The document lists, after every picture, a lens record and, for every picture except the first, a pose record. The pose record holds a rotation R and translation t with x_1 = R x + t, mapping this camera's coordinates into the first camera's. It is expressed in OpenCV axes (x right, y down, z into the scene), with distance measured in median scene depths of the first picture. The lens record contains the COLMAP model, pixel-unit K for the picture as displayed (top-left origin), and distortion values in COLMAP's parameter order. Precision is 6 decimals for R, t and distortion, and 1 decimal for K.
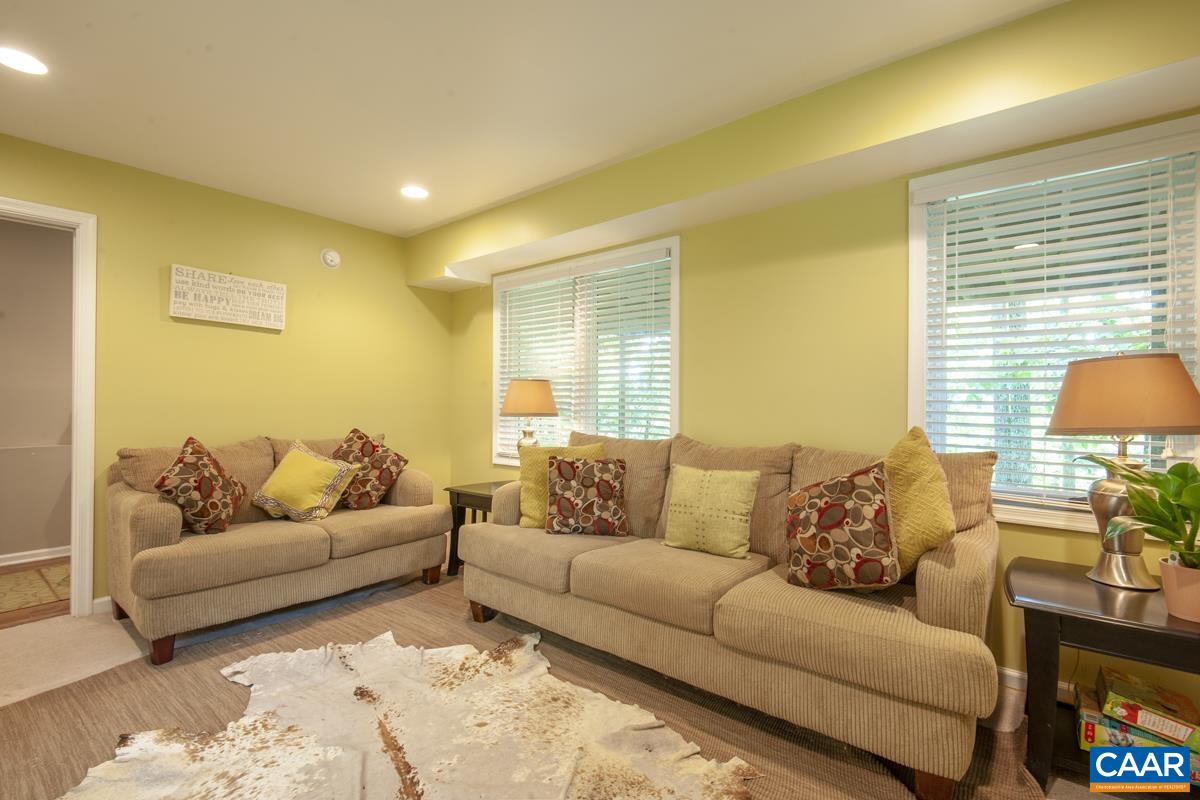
lens RADIAL K [[543.5, 0, 592.8], [0, 543.5, 402.5], [0, 0, 1]] dist [0.000588, -0.000269]
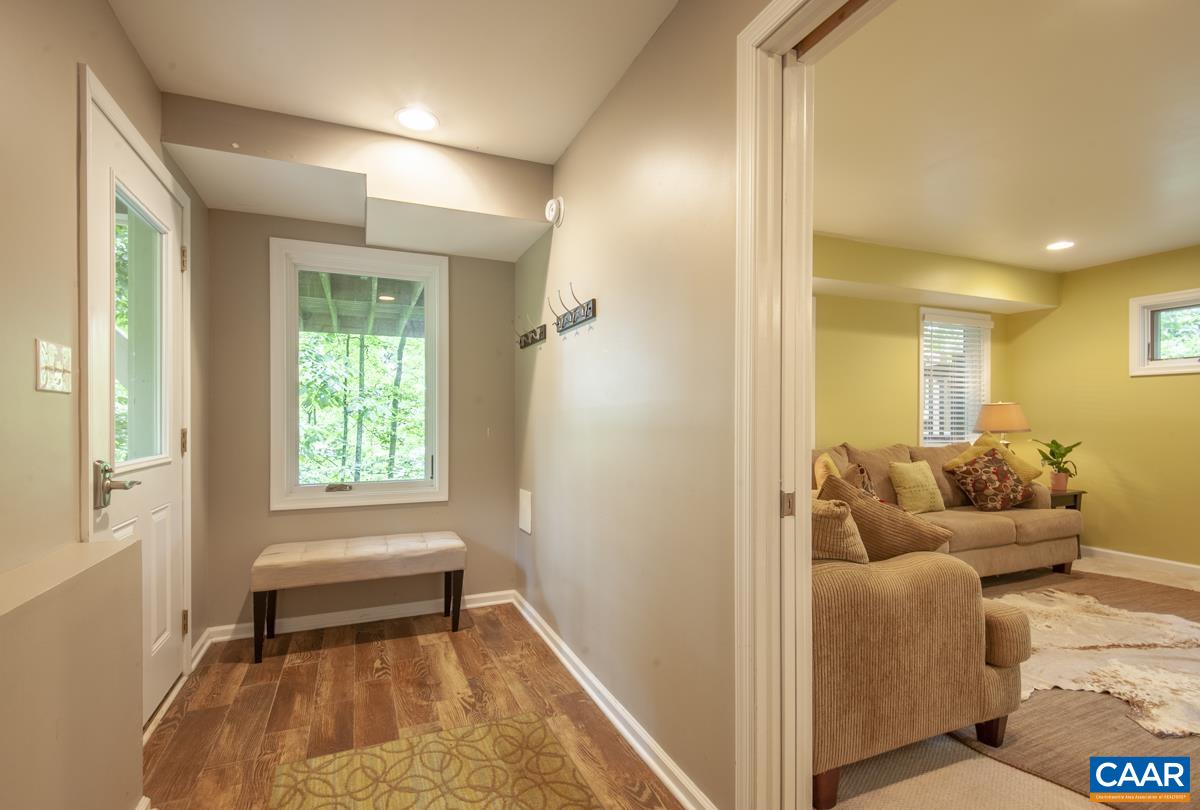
lens RADIAL K [[563.7, 0, 600.3], [0, 563.7, 425.7], [0, 0, 1]] dist [0.000993, -0.000038]
pose [[0.452200, -0.001944, 0.891915, -2.328063], [-0.001859, 0.999993, 0.003122, 0.017770], [-0.891915, -0.003070, 0.452193, 1.482209]]
